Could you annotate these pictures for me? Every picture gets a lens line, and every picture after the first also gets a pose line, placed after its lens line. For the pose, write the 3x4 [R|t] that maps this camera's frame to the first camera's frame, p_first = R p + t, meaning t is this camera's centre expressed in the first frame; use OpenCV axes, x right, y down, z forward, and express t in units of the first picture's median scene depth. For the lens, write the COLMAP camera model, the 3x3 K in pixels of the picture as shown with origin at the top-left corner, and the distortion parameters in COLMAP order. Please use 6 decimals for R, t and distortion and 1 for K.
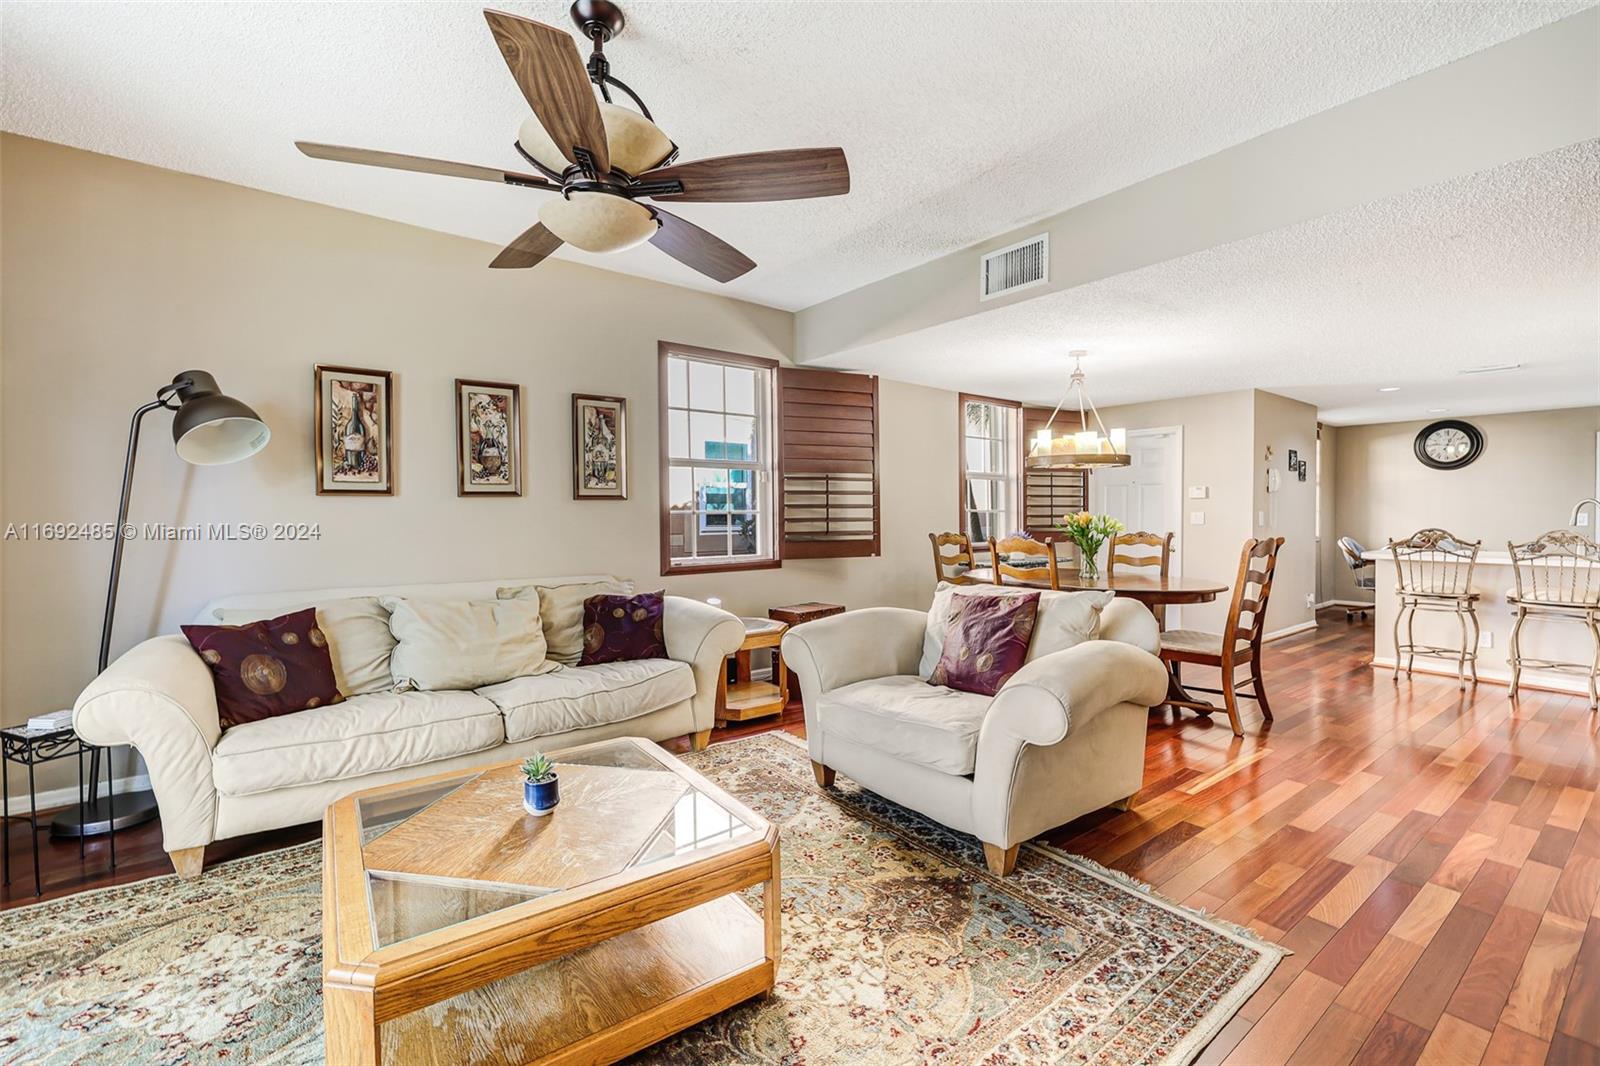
lens RADIAL K [[676.9, 0, 776.1], [0, 676.9, 532.3], [0, 0, 1]] dist [-0.004112, 0.000623]
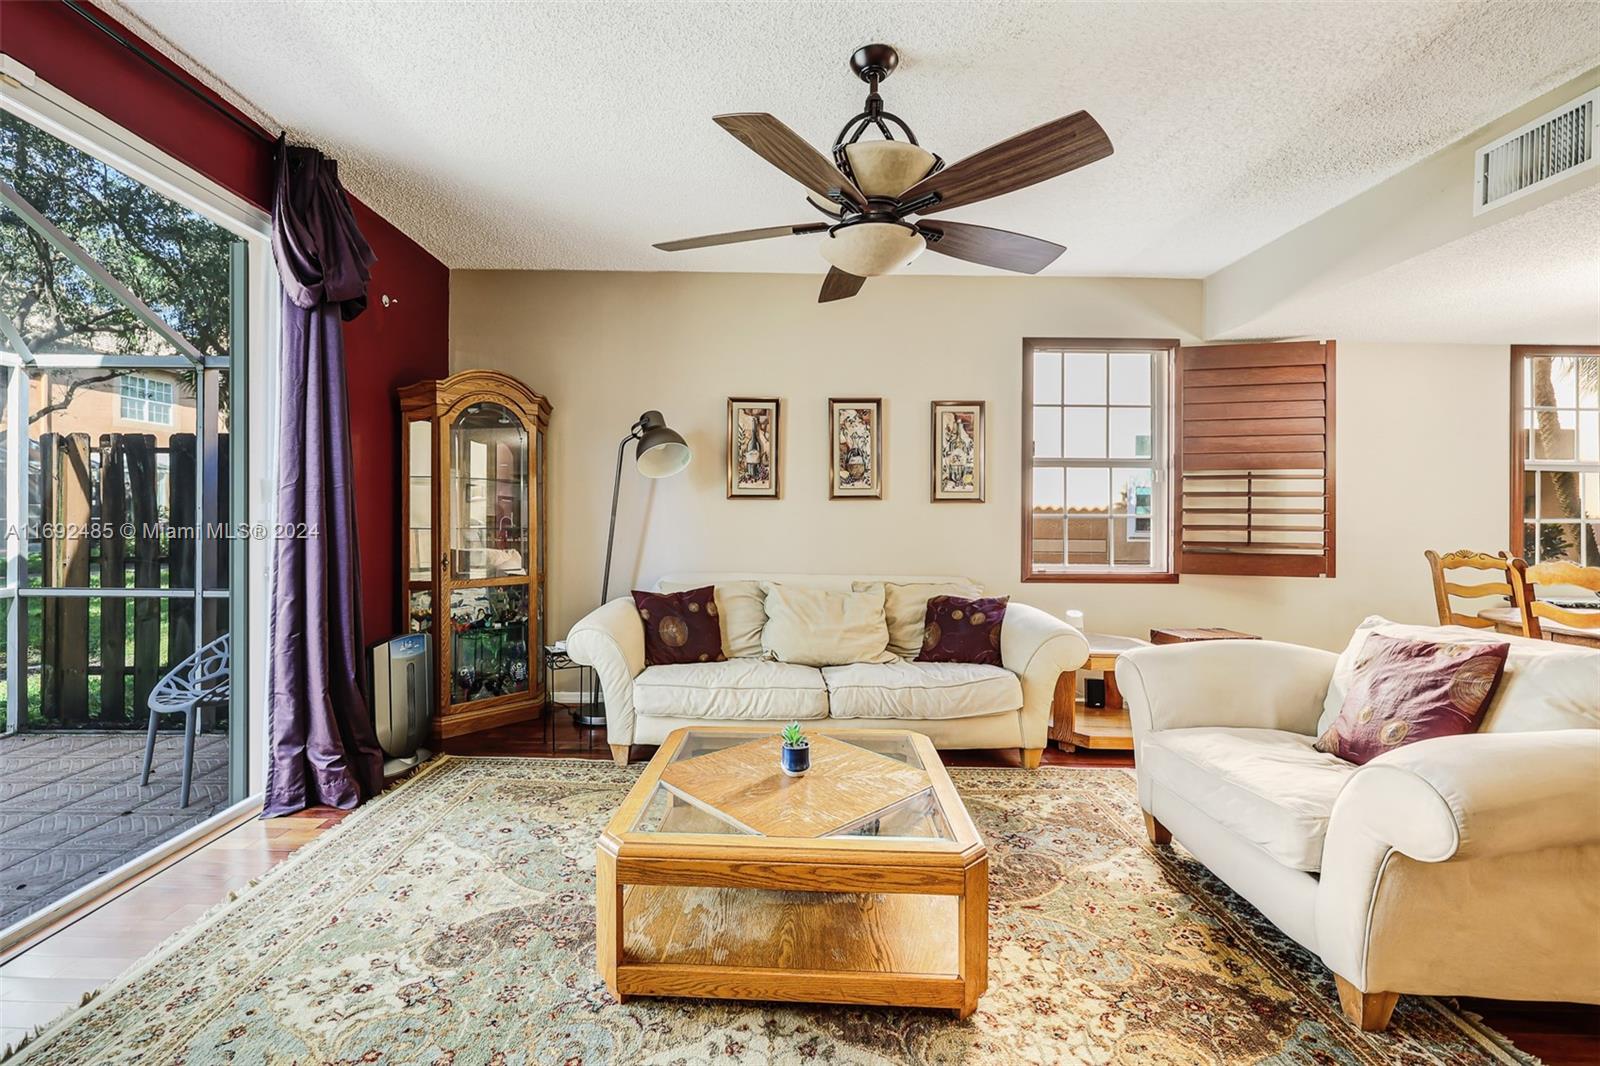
lens RADIAL K [[676.9, 0, 770.4], [0, 676.9, 526.9], [0, 0, 1]] dist [-0.004112, 0.000623]
pose [[0.794558, 0.022614, -0.606767, 0.204569], [-0.029482, 0.999564, -0.001353, -0.003166], [0.606472, 0.018964, 0.794879, 0.032002]]
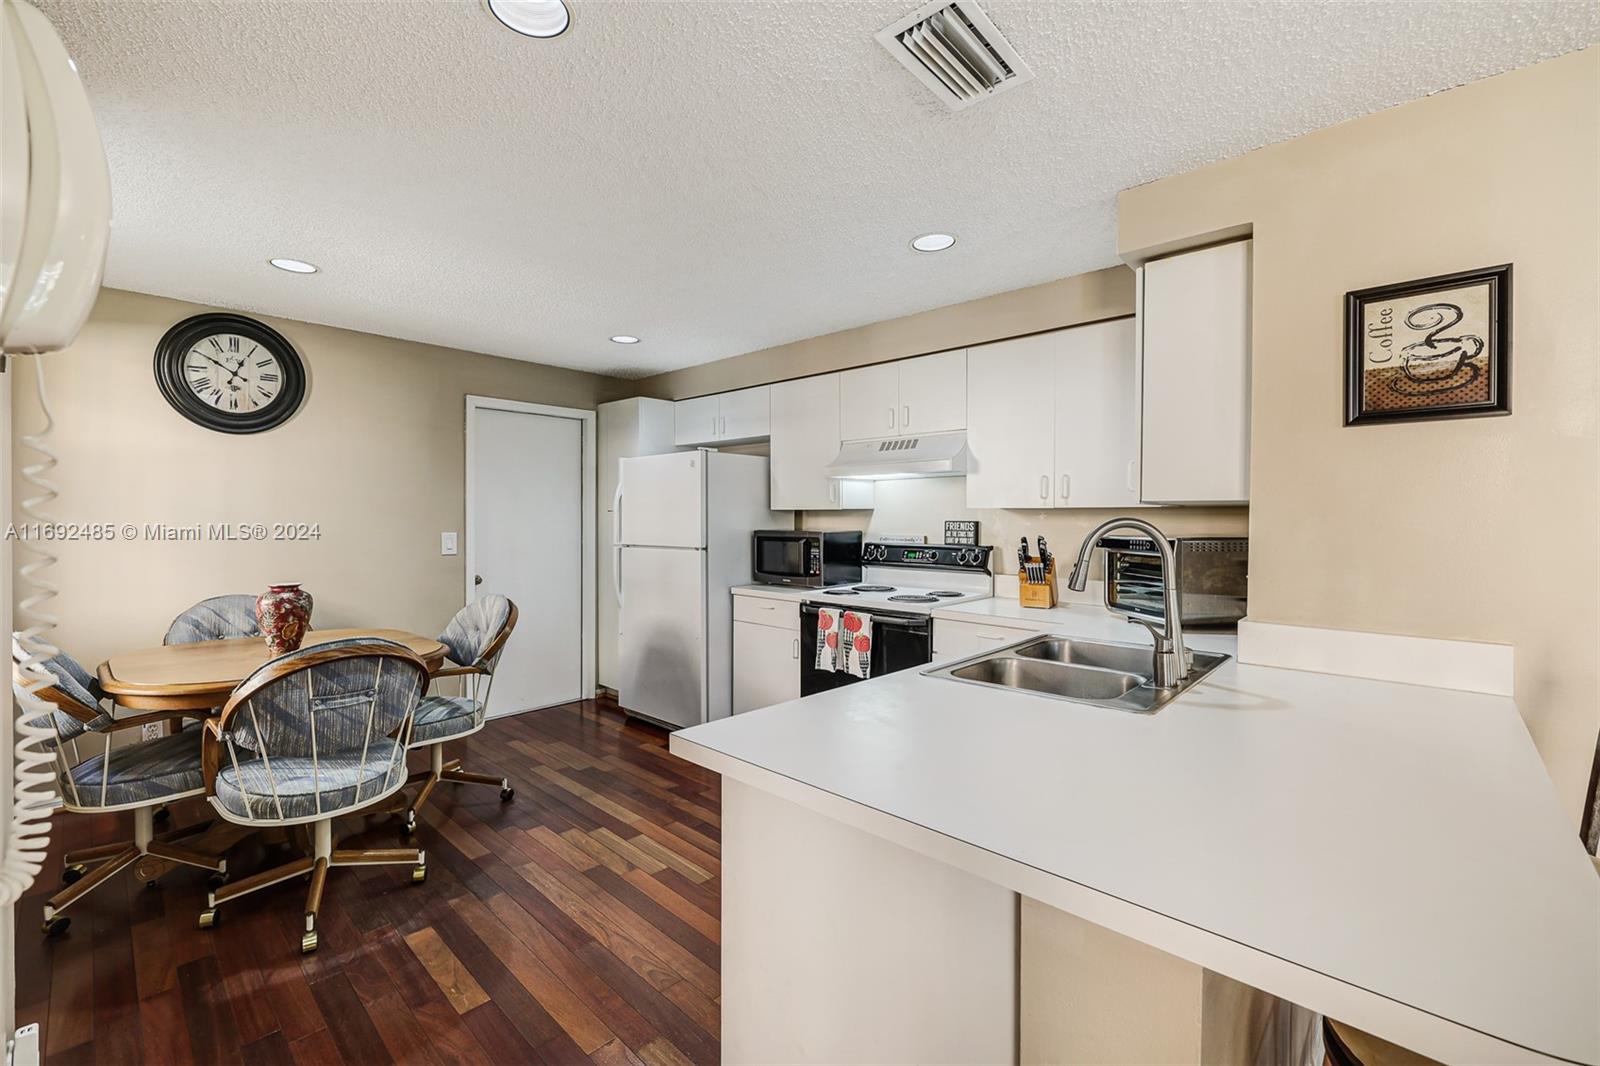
lens RADIAL K [[676.9, 0, 784.8], [0, 676.9, 524.8], [0, 0, 1]] dist [-0.004112, 0.000623]
pose [[-0.168965, -0.010251, 0.985569, 1.464110], [0.020333, 0.999697, 0.013883, -0.090577], [-0.985412, 0.022385, -0.168706, 2.096750]]
